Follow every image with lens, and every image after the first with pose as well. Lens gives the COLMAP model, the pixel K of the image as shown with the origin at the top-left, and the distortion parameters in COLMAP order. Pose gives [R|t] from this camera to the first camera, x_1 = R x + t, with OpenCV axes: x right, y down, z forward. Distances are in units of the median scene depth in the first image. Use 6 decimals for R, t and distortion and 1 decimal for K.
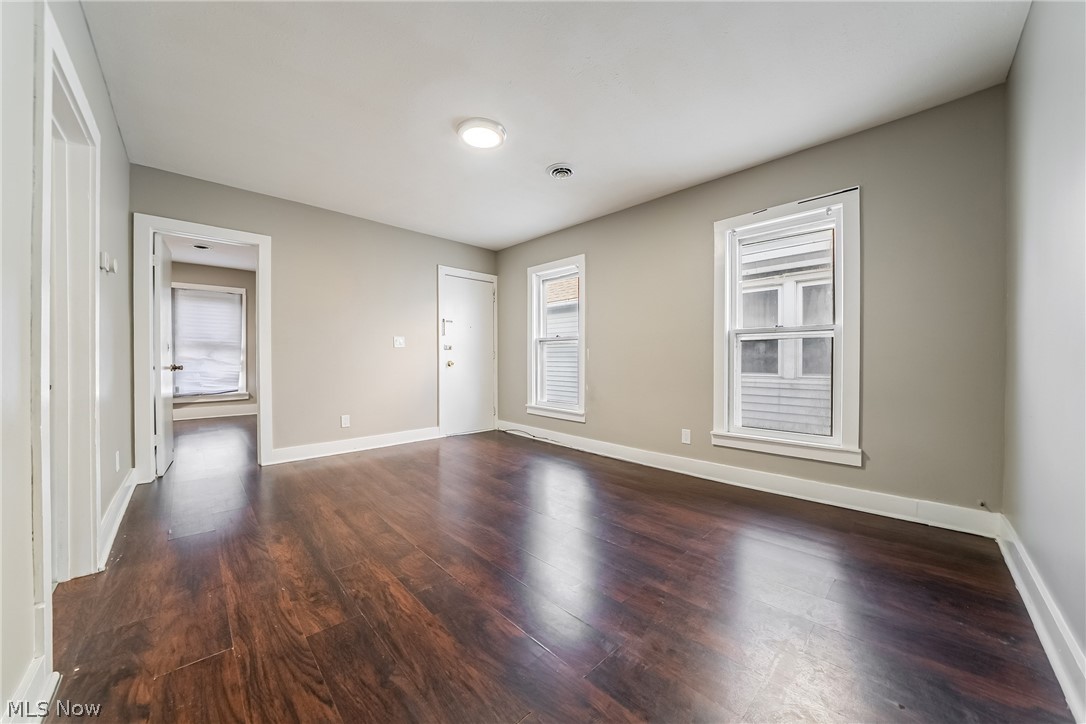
lens RADIAL K [[380.4, 0, 541.5], [0, 380.4, 359.2], [0, 0, 1]] dist [-0.020741, 0.000054]
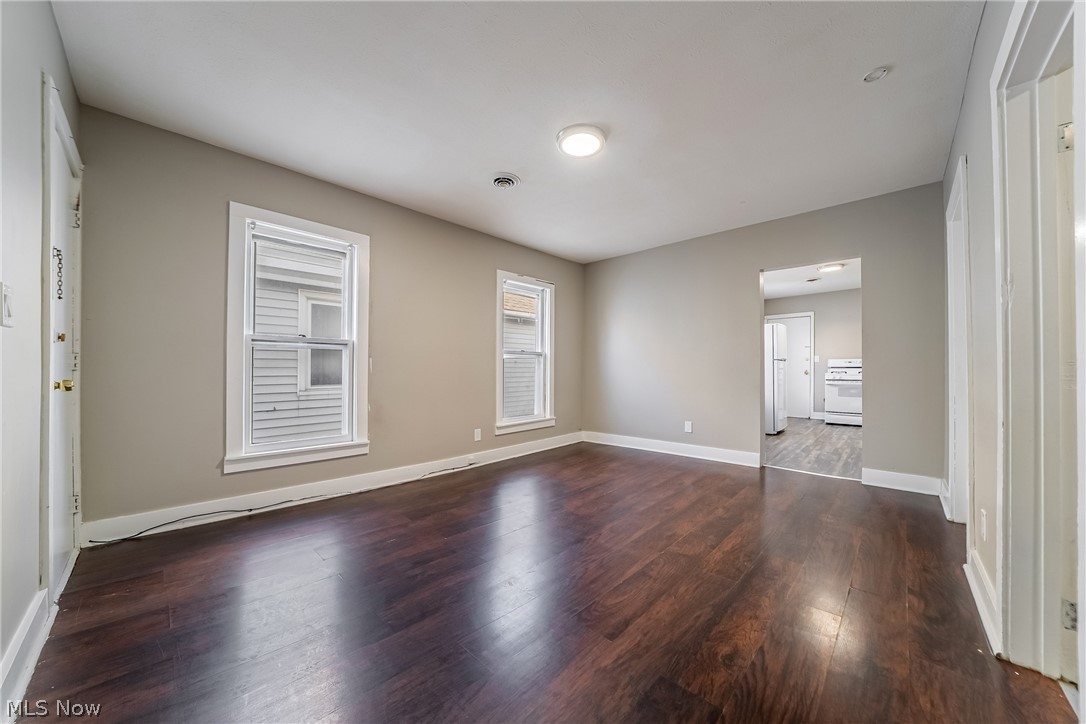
lens RADIAL K [[380.4, 0, 541.5], [0, 380.4, 359.2], [0, 0, 1]] dist [-0.020741, 0.000054]
pose [[-0.047160, 0.031115, 0.998403, -0.961517], [0.004482, 0.999511, -0.030938, 0.001791], [-0.998877, 0.003015, -0.047276, 0.974383]]
